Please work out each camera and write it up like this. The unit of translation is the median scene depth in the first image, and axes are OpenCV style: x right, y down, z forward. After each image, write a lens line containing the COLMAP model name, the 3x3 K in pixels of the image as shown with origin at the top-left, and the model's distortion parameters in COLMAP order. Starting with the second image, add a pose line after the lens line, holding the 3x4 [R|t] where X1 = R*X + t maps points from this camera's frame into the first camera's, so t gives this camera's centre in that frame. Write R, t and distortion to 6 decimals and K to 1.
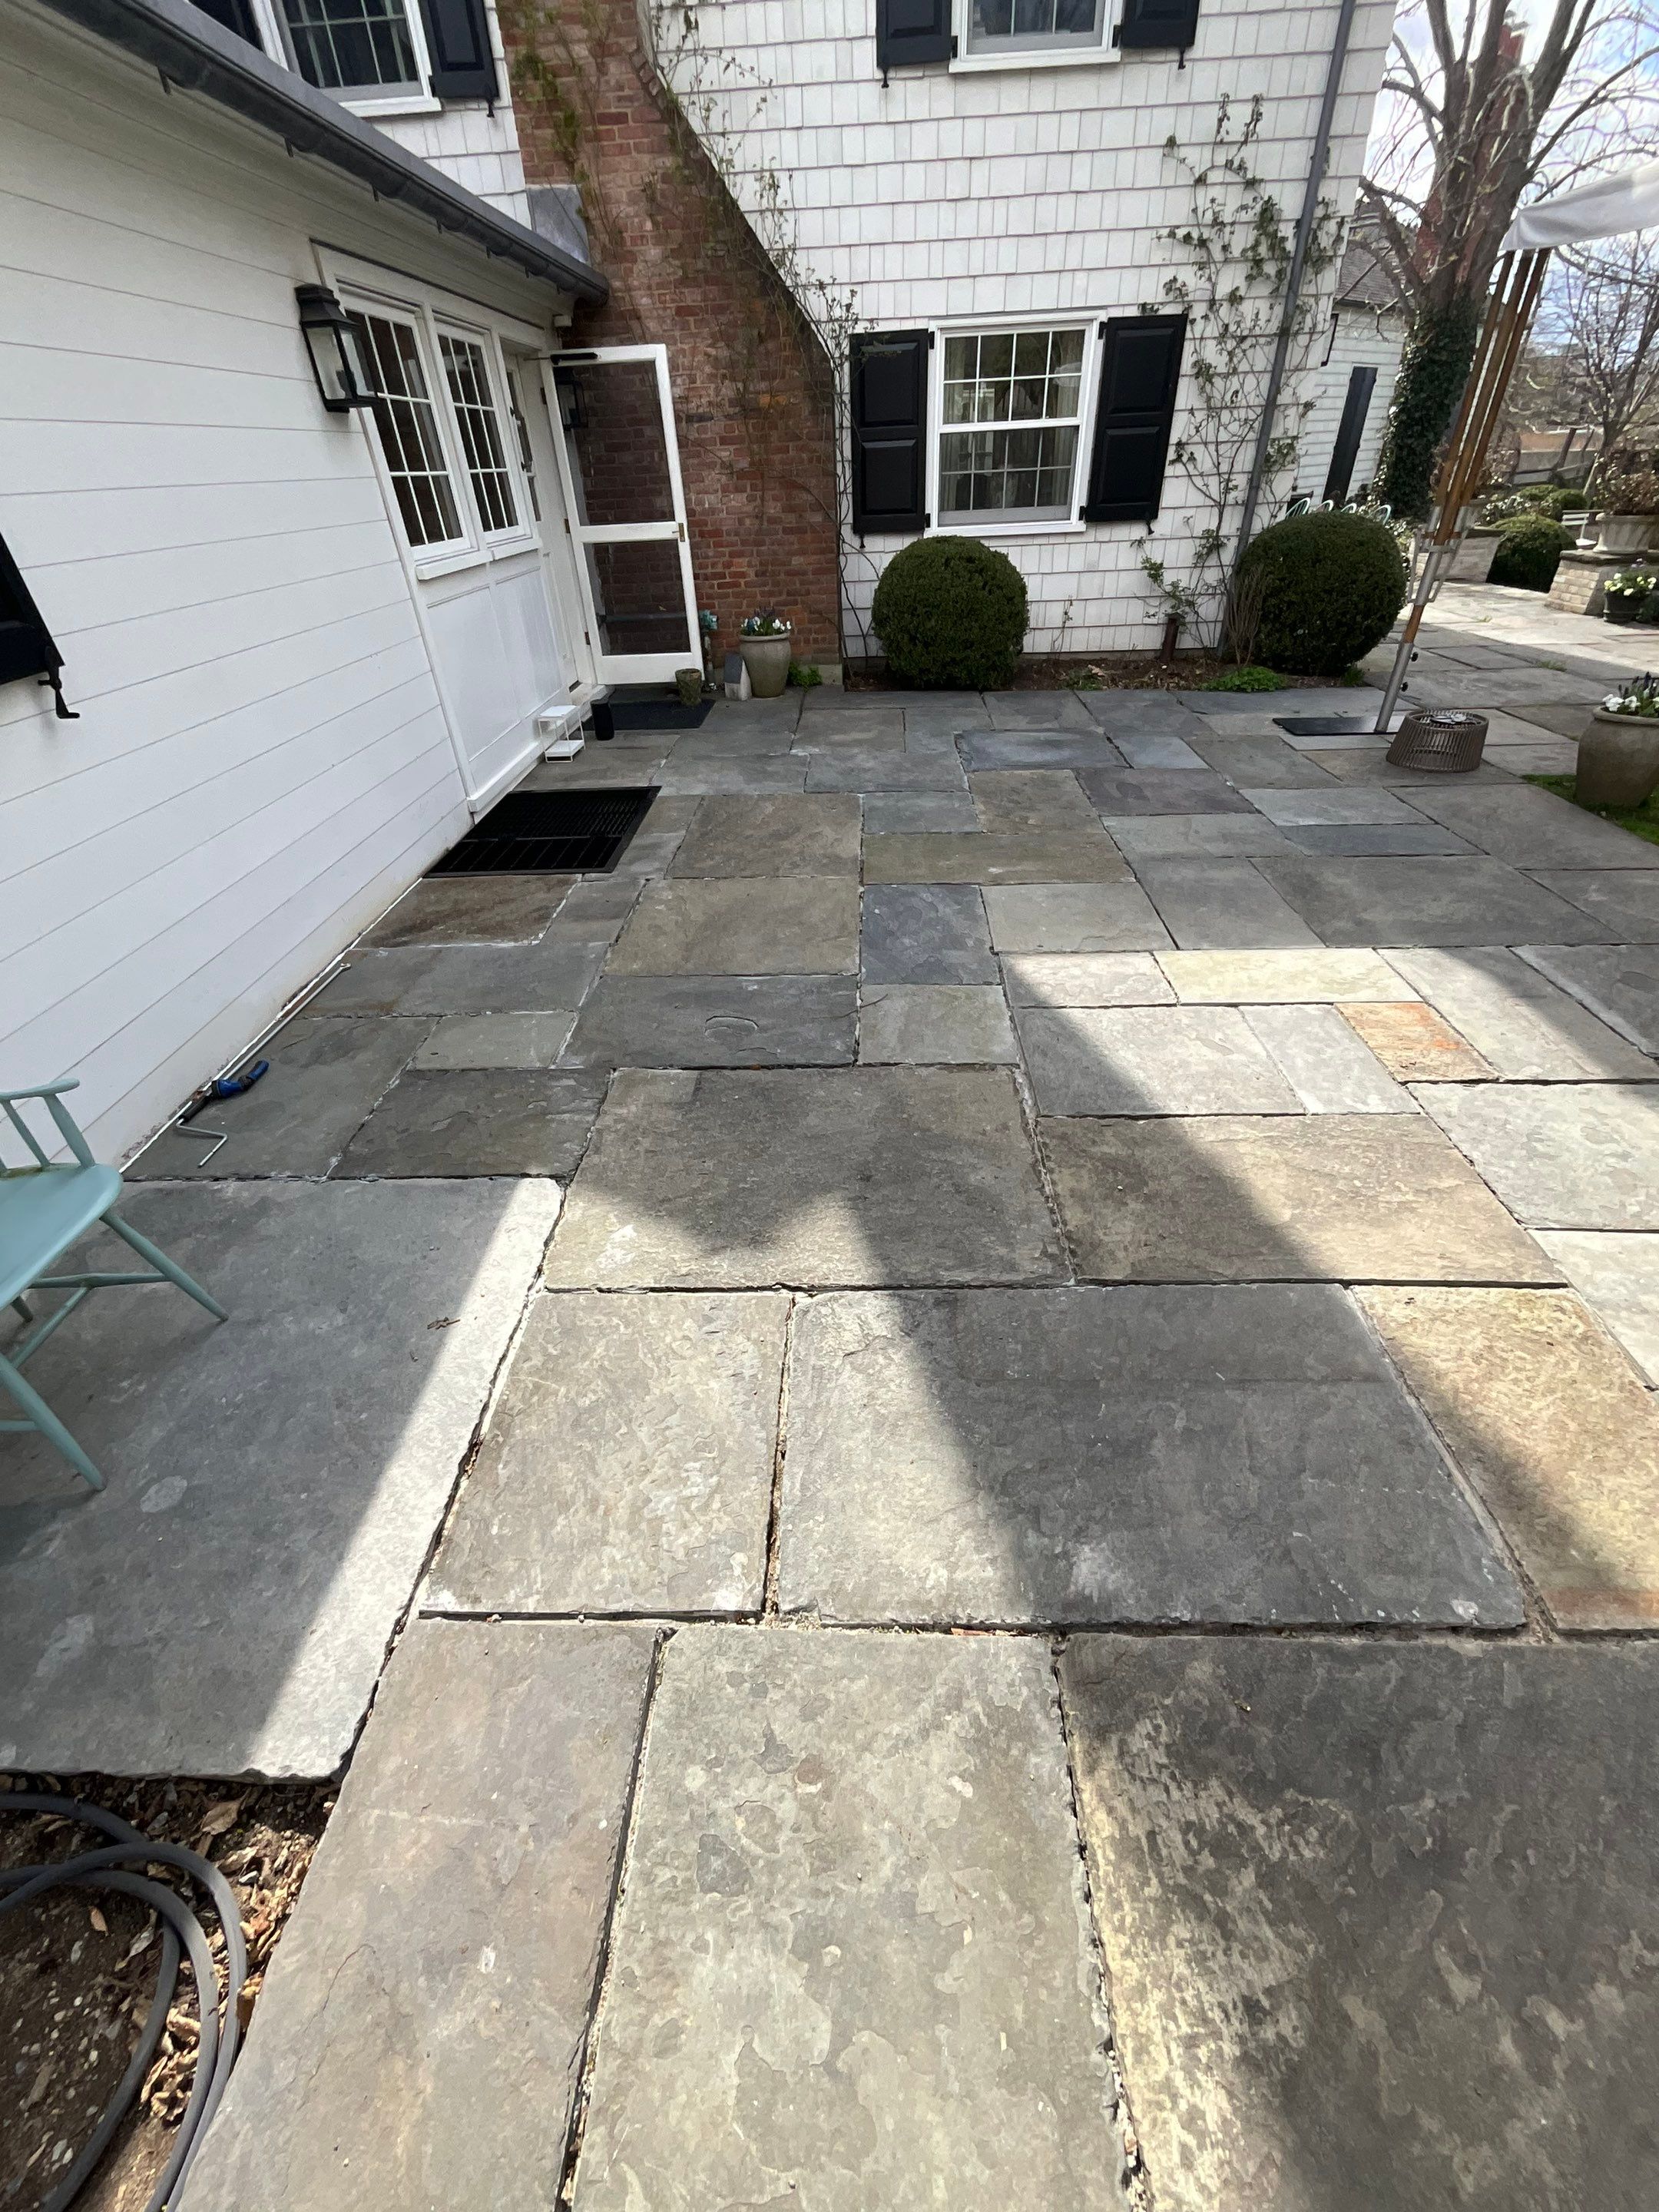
lens RADIAL K [[895.2, 0, 833.8], [0, 895.2, 1101.4], [0, 0, 1]] dist [-0.006969, -0.000120]
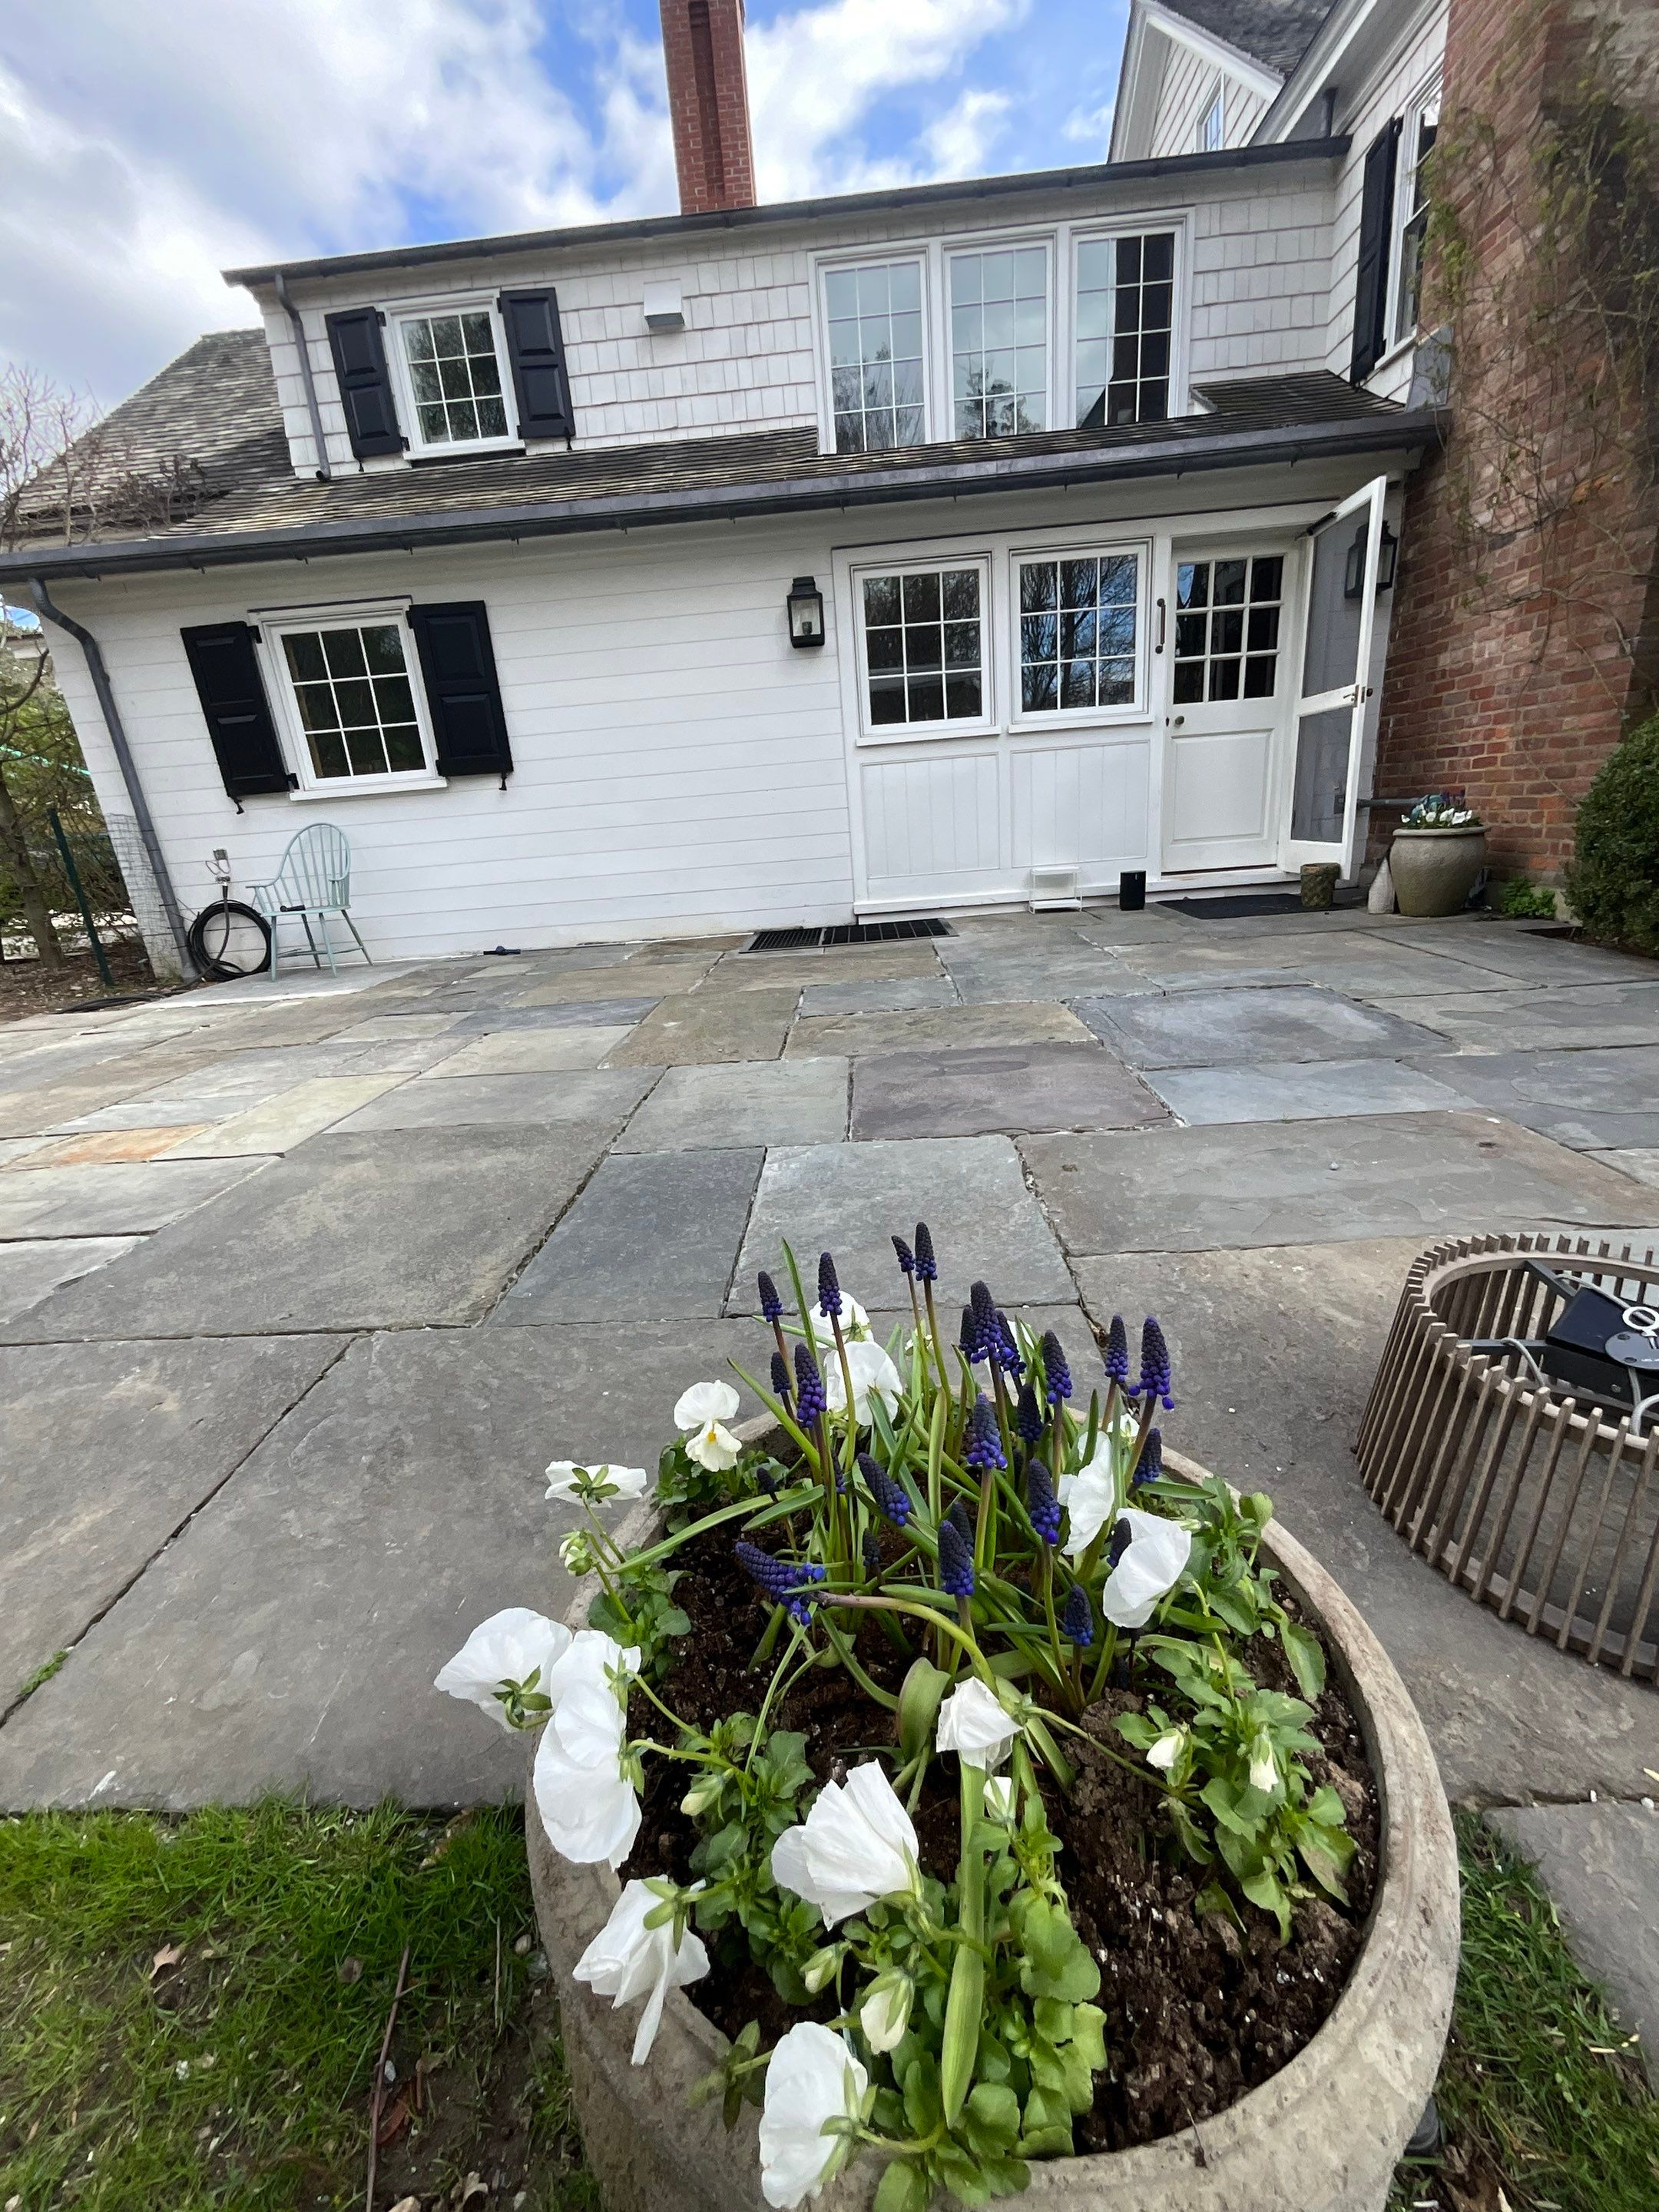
lens RADIAL K [[895.2, 0, 826.5], [0, 895.2, 1110.8], [0, 0, 1]] dist [-0.006969, -0.000120]
pose [[0.000792, 0.354639, -0.935003, 0.886642], [-0.520729, 0.798379, 0.302378, -0.456268], [0.853722, 0.486643, 0.185303, 0.846406]]
